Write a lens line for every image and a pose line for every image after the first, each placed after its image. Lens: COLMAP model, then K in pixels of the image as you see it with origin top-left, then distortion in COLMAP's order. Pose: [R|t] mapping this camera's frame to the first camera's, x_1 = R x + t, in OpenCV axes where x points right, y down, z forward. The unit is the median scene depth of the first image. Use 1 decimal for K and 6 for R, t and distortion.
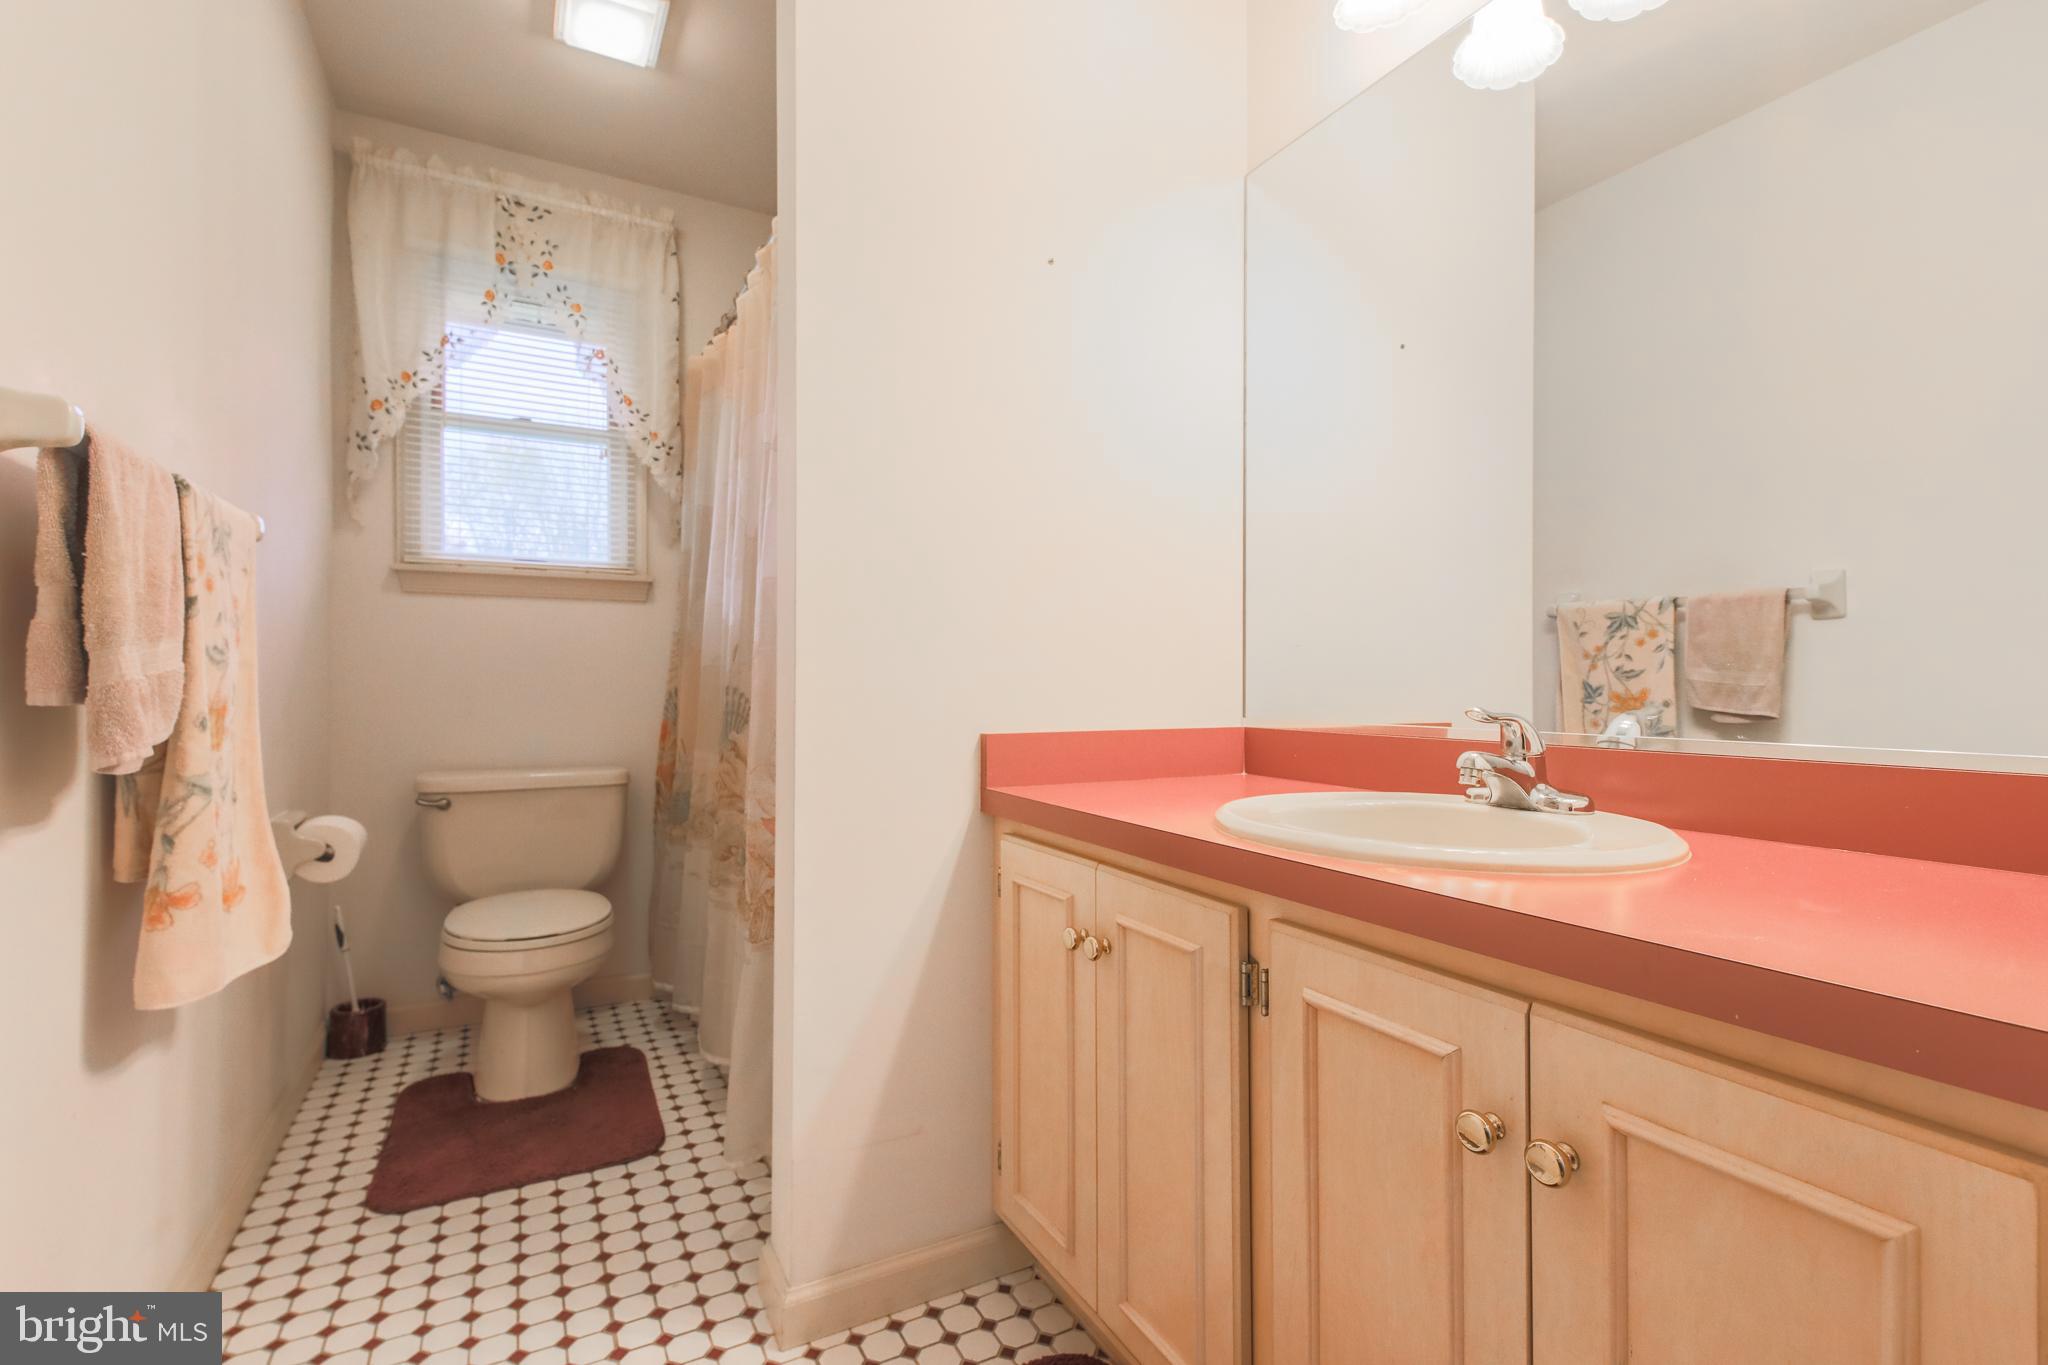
lens RADIAL K [[921.3, 0, 989.2], [0, 921.3, 686.7], [0, 0, 1]] dist [0.028231, -0.010190]
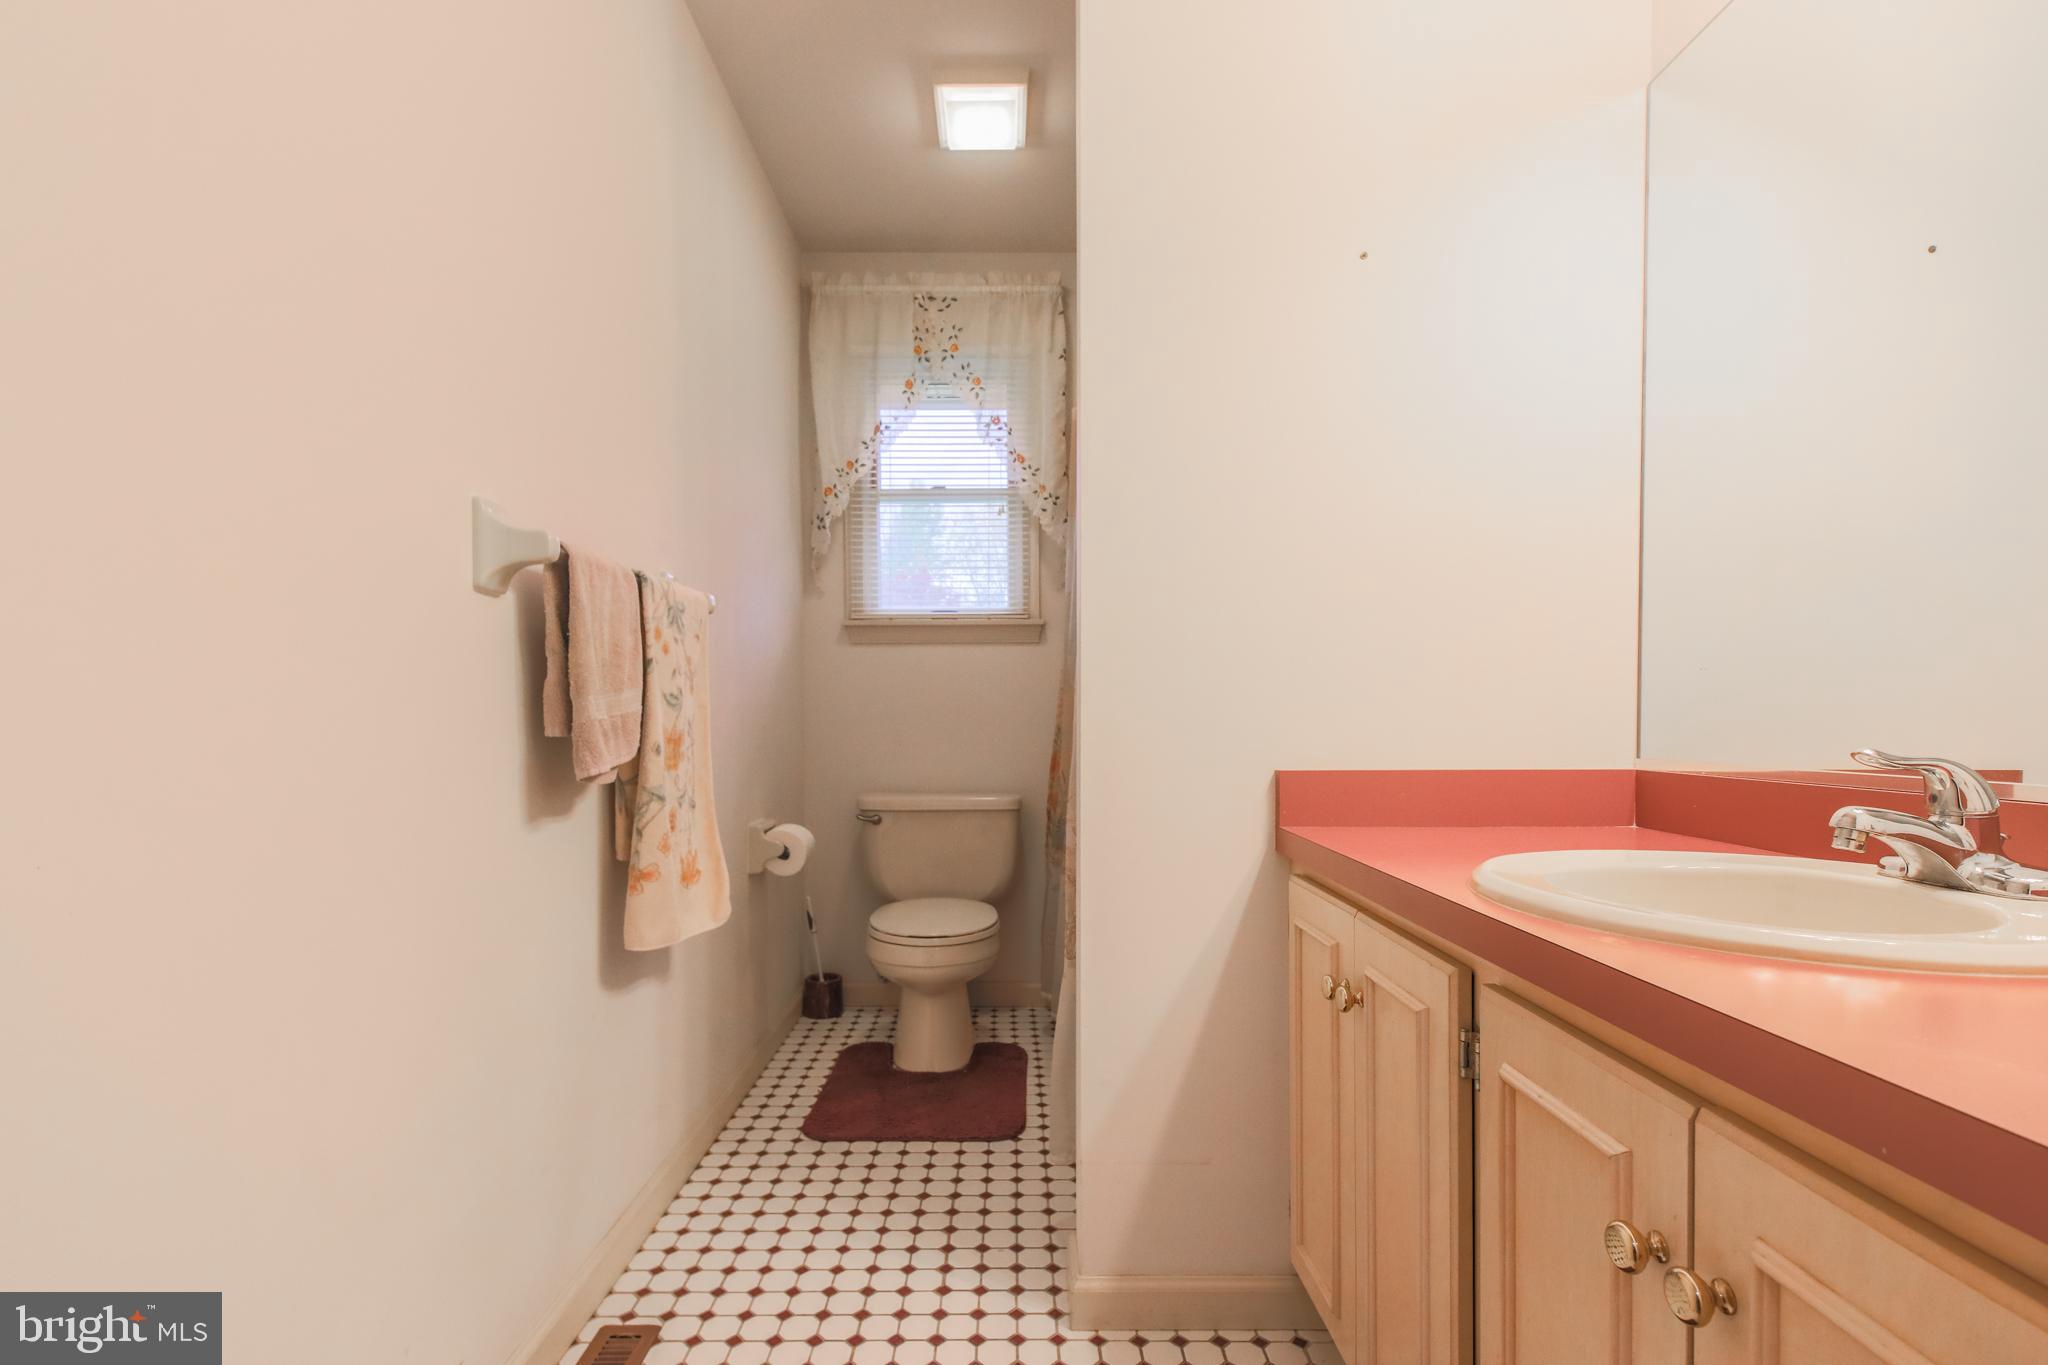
lens RADIAL K [[952.8, 0, 1016.8], [0, 952.8, 745.3], [0, 0, 1]] dist [0.028335, -0.000416]
pose [[0.889071, 0.009305, -0.457674, 0.168777], [0.002979, 0.999655, 0.026112, -0.001635], [0.457759, -0.024579, 0.888736, -0.011096]]
